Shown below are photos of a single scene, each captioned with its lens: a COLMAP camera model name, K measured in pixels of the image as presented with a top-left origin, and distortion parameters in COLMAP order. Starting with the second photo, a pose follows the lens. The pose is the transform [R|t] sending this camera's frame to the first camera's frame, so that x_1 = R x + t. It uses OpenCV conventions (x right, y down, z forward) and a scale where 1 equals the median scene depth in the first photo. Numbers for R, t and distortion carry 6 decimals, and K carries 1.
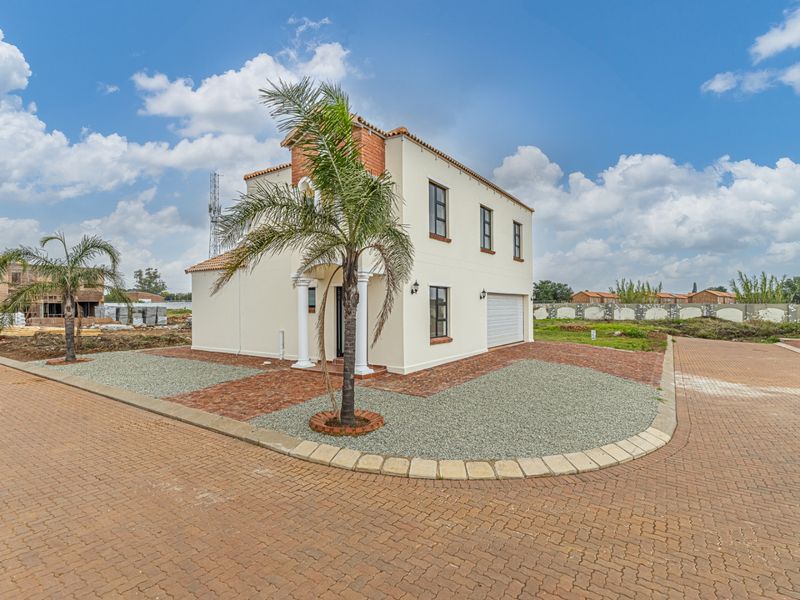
lens RADIAL K [[402.5, 0, 400.0], [0, 402.5, 300.0], [0, 0, 1]] dist [-0.000334, -0.000180]
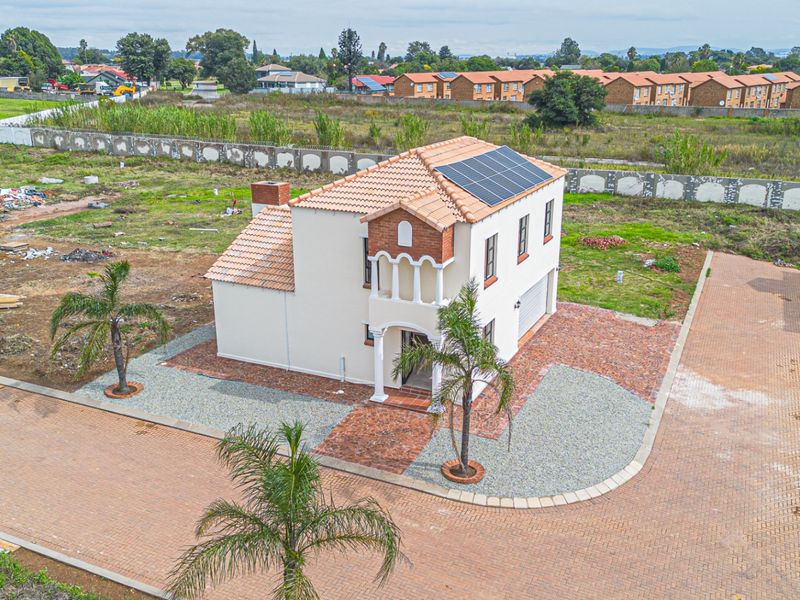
lens RADIAL K [[739.5, 0, 400.0], [0, 739.5, 300.0], [0, 0, 1]] dist [0.074634, -0.102964]
pose [[0.989009, -0.046209, 0.140446, -0.383176], [-0.000614, 0.948615, 0.316431, -0.656018], [-0.147851, -0.313039, 0.938161, -0.799635]]
